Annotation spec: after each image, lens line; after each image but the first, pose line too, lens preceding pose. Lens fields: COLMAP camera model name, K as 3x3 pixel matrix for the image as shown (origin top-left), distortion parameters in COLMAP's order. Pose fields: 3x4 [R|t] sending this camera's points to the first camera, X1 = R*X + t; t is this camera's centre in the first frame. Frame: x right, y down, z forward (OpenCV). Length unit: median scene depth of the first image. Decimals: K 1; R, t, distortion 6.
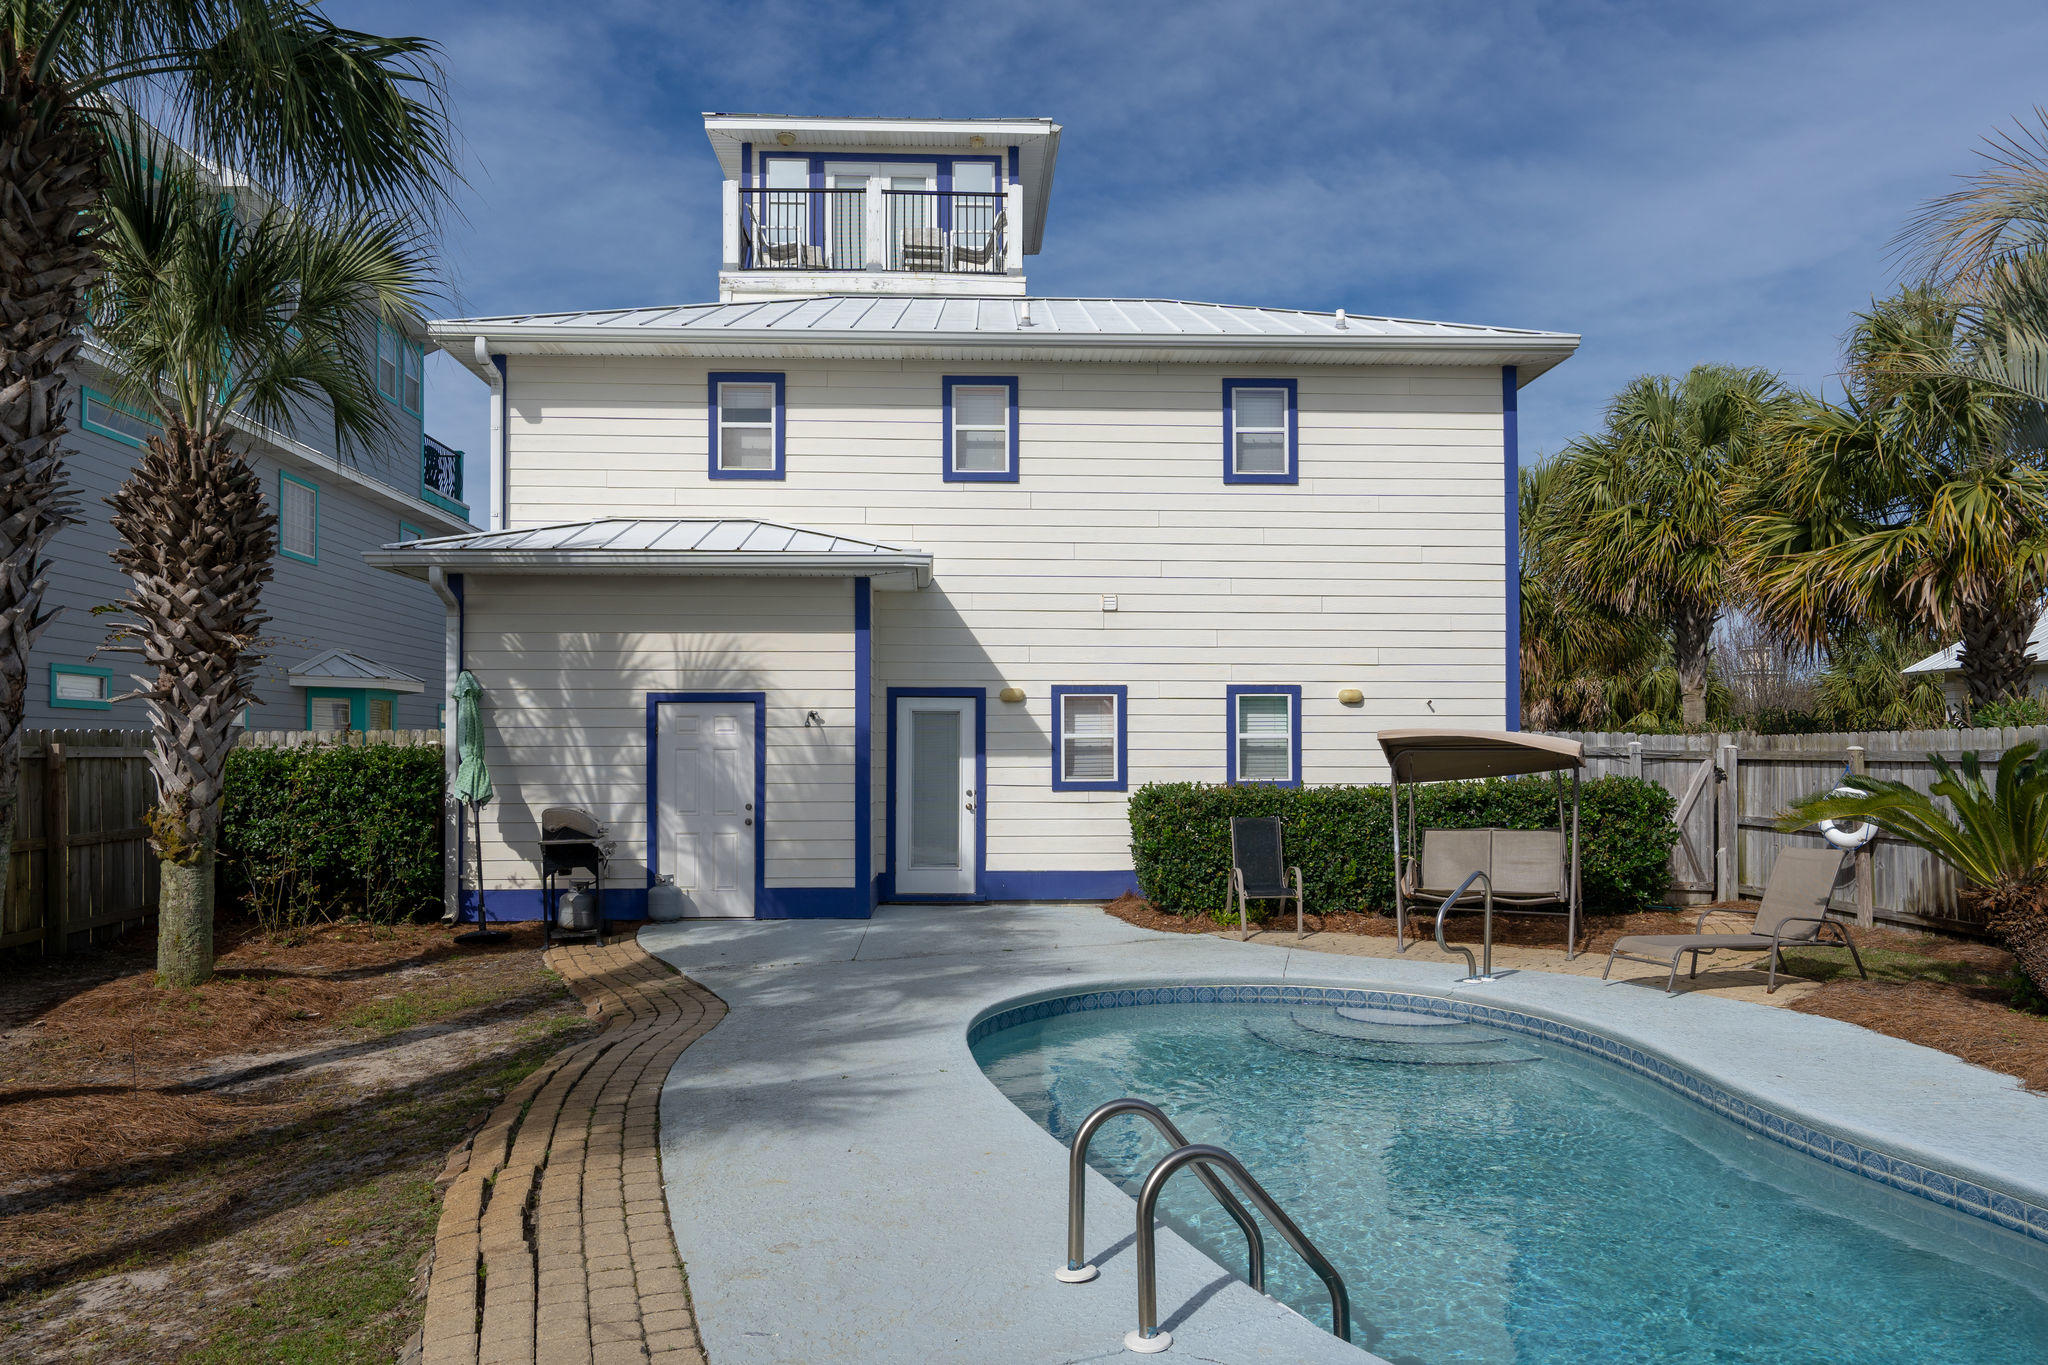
lens RADIAL K [[1412.7, 0, 1016.0], [0, 1412.7, 750.6], [0, 0, 1]] dist [0.005283, -0.008832]
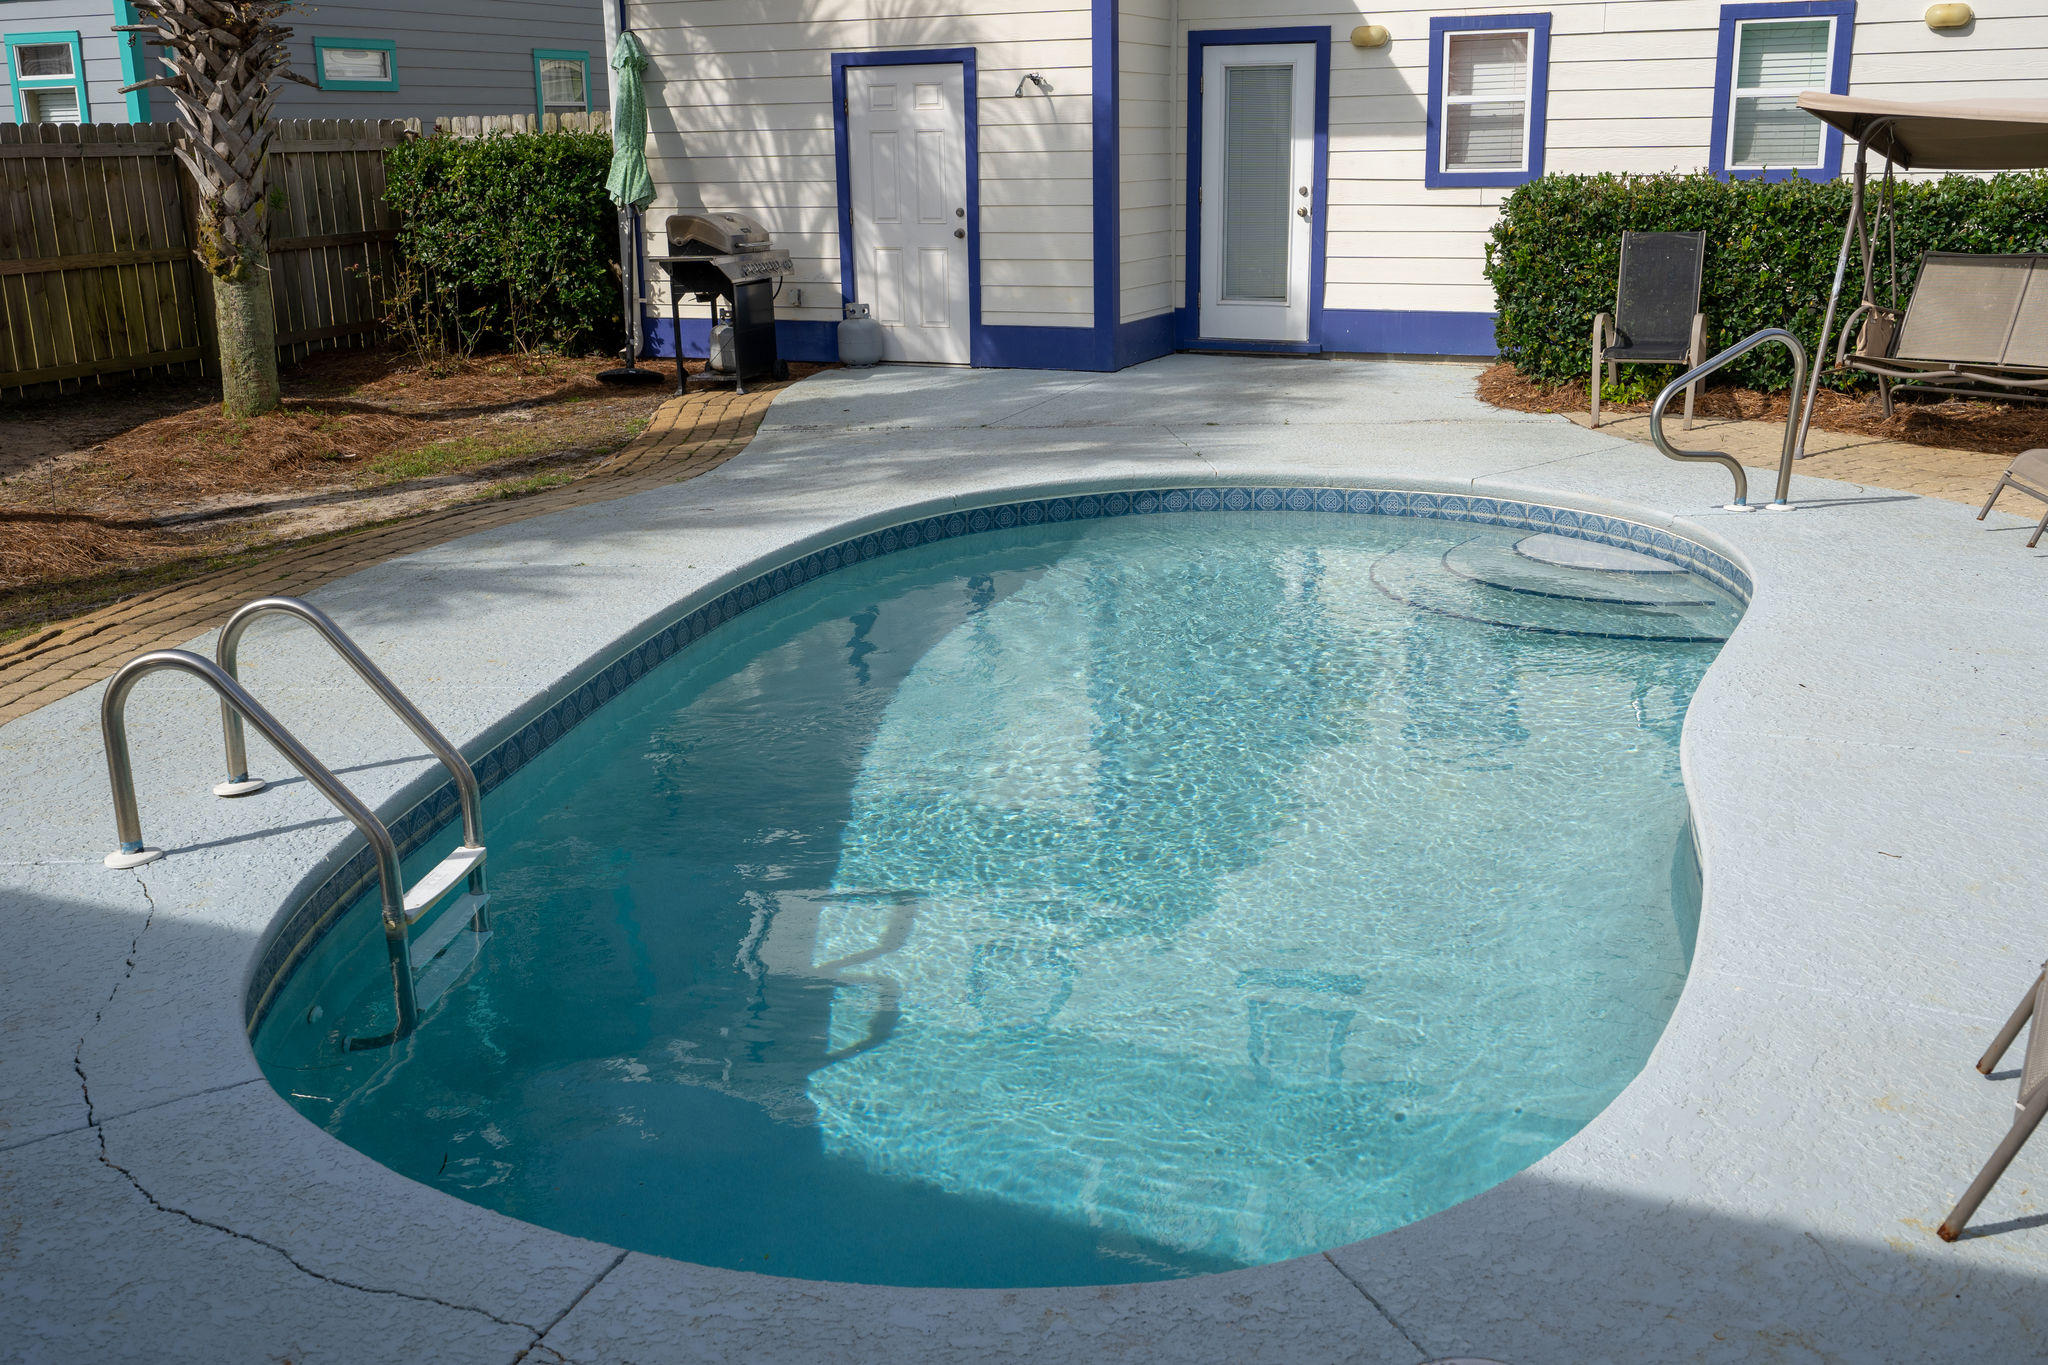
lens RADIAL K [[2021.0, 0, 1032.6], [0, 2021.0, 692.4], [0, 0, 1]] dist [0.010944, 0.000000]
pose [[0.887175, 0.108474, -0.448501, 0.339054], [0.018742, 0.962703, 0.269912, -0.003127], [0.461051, -0.247865, 0.852053, 0.060890]]
